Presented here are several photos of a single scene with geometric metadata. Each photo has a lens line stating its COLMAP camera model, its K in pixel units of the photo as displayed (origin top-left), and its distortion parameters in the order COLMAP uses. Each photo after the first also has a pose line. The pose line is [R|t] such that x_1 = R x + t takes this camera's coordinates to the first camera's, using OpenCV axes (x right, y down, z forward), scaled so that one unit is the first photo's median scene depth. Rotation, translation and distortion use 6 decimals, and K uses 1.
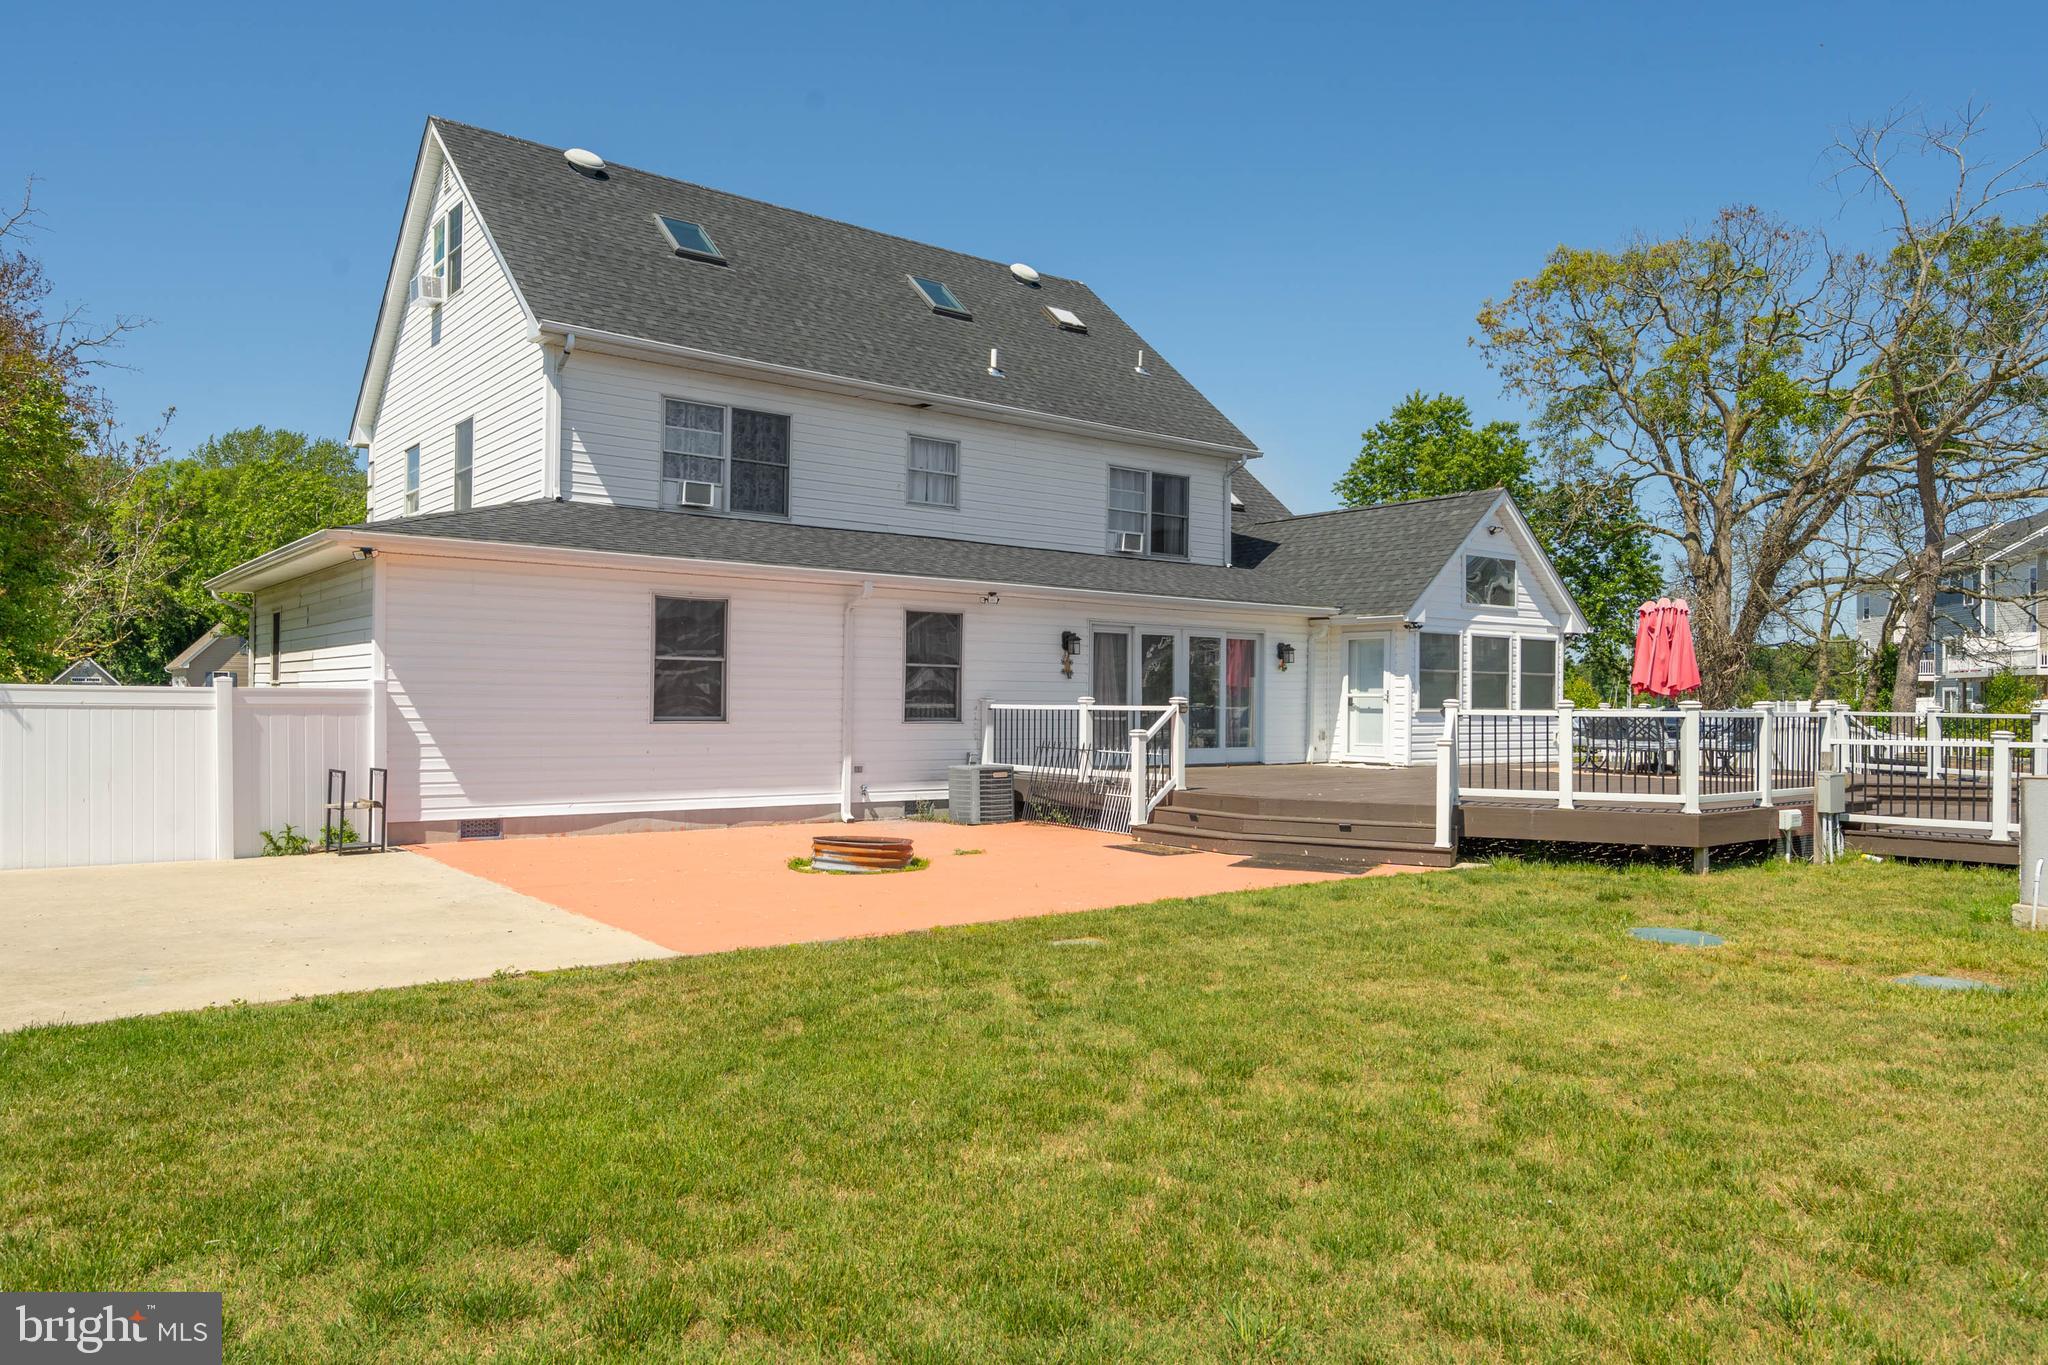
lens RADIAL K [[1379.7, 0, 1024.0], [0, 1379.7, 682.5], [0, 0, 1]] dist [-0.000160, 0.001796]
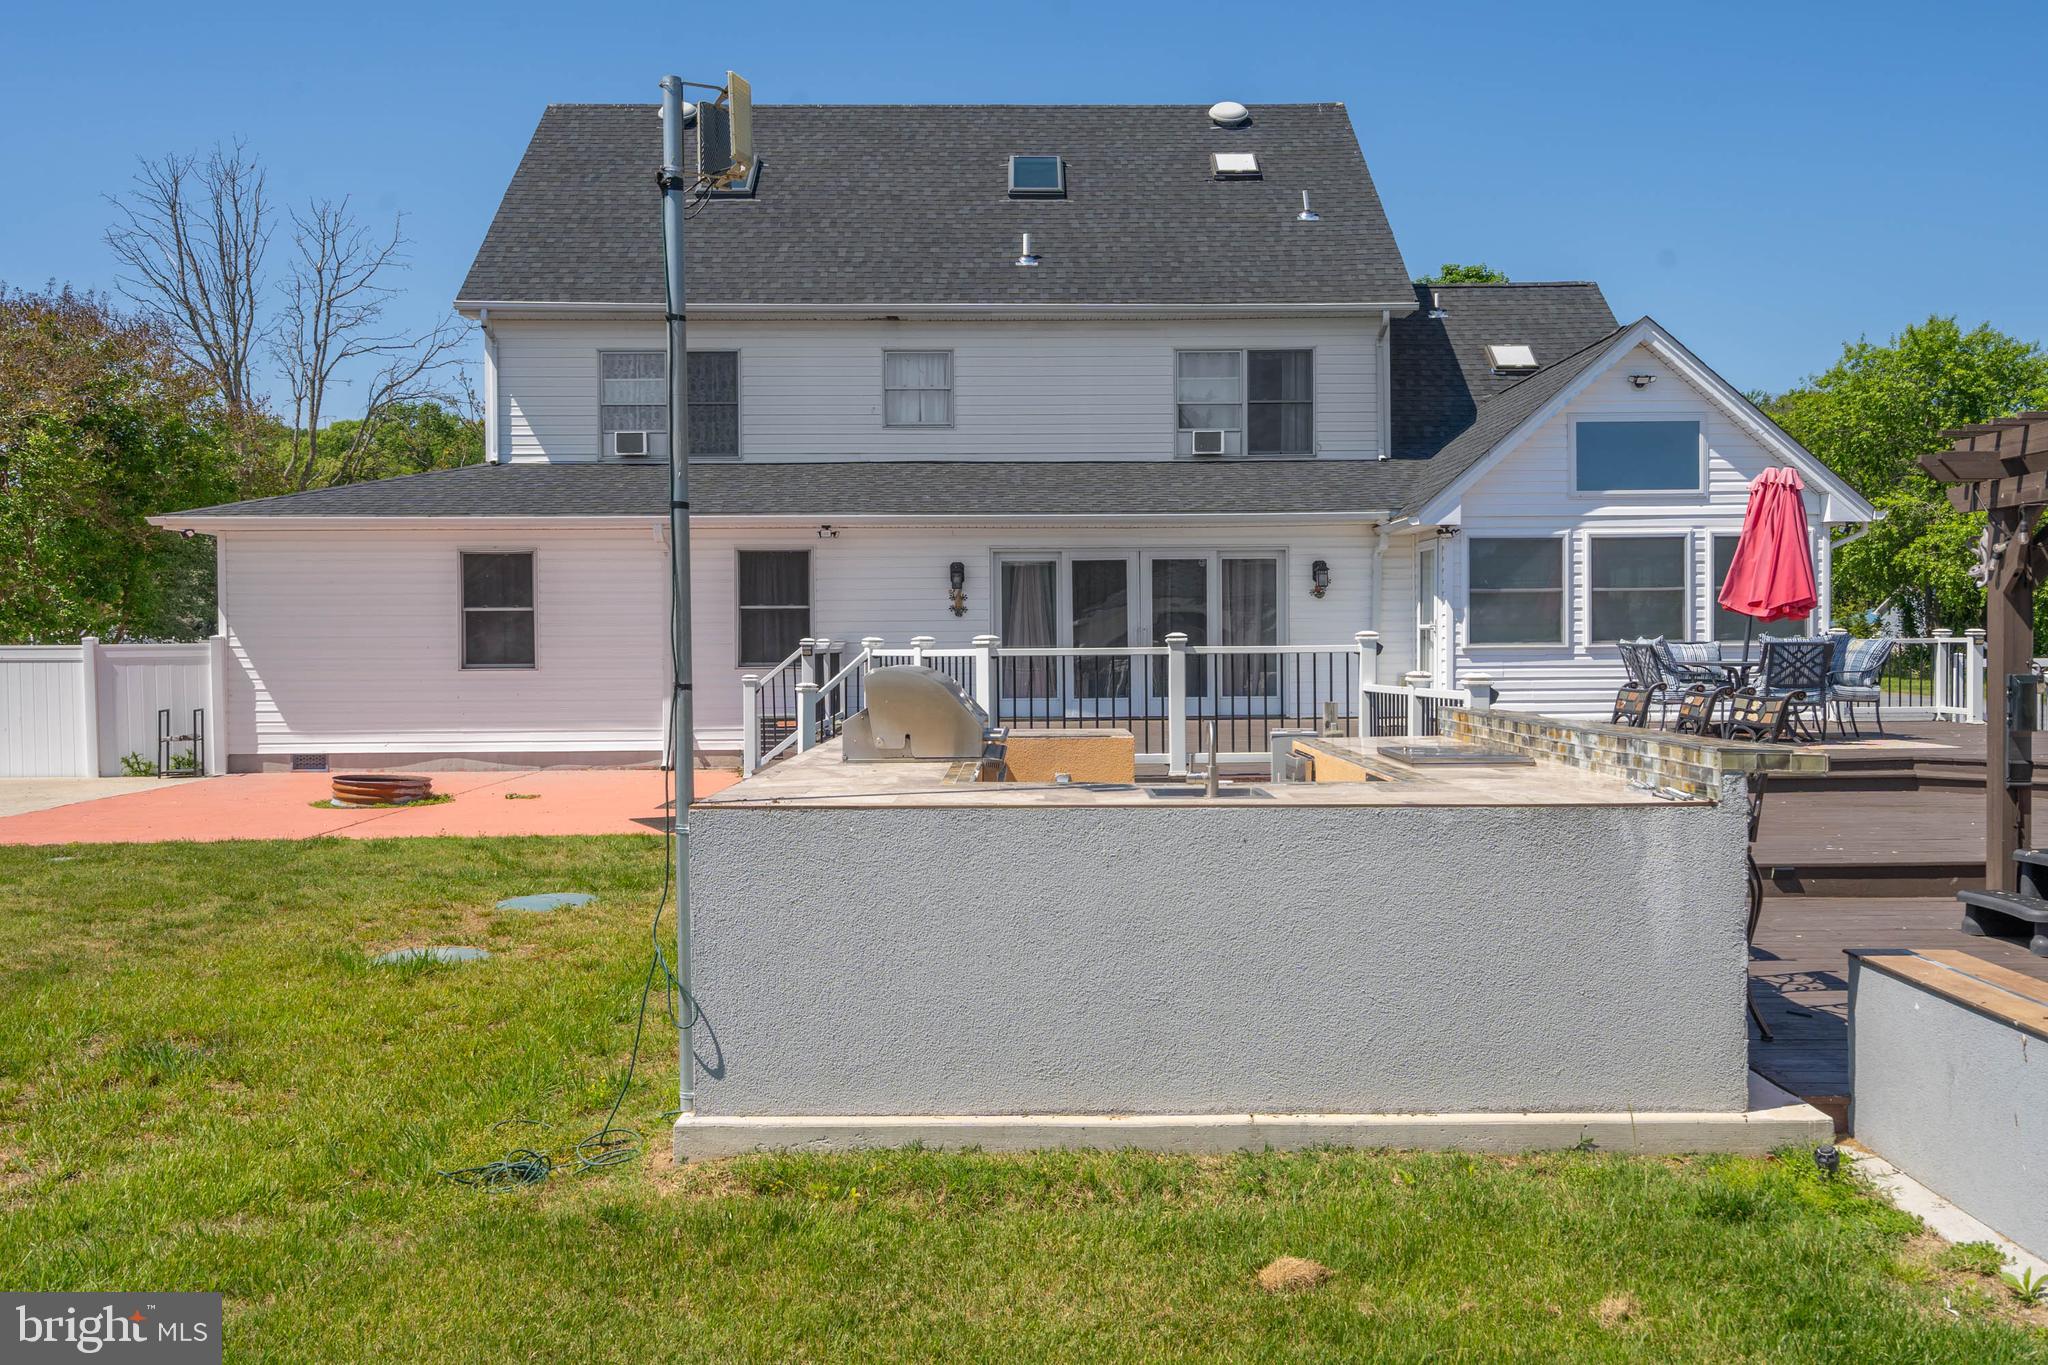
lens RADIAL K [[1727.5, 0, 1030.8], [0, 1727.5, 665.4], [0, 0, 1]] dist [0.005887, -0.003157]
pose [[0.798716, -0.007514, -0.601661, 0.726349], [0.024036, 0.999522, 0.019425, 0.007999], [0.601227, -0.029976, 0.798516, 0.152603]]
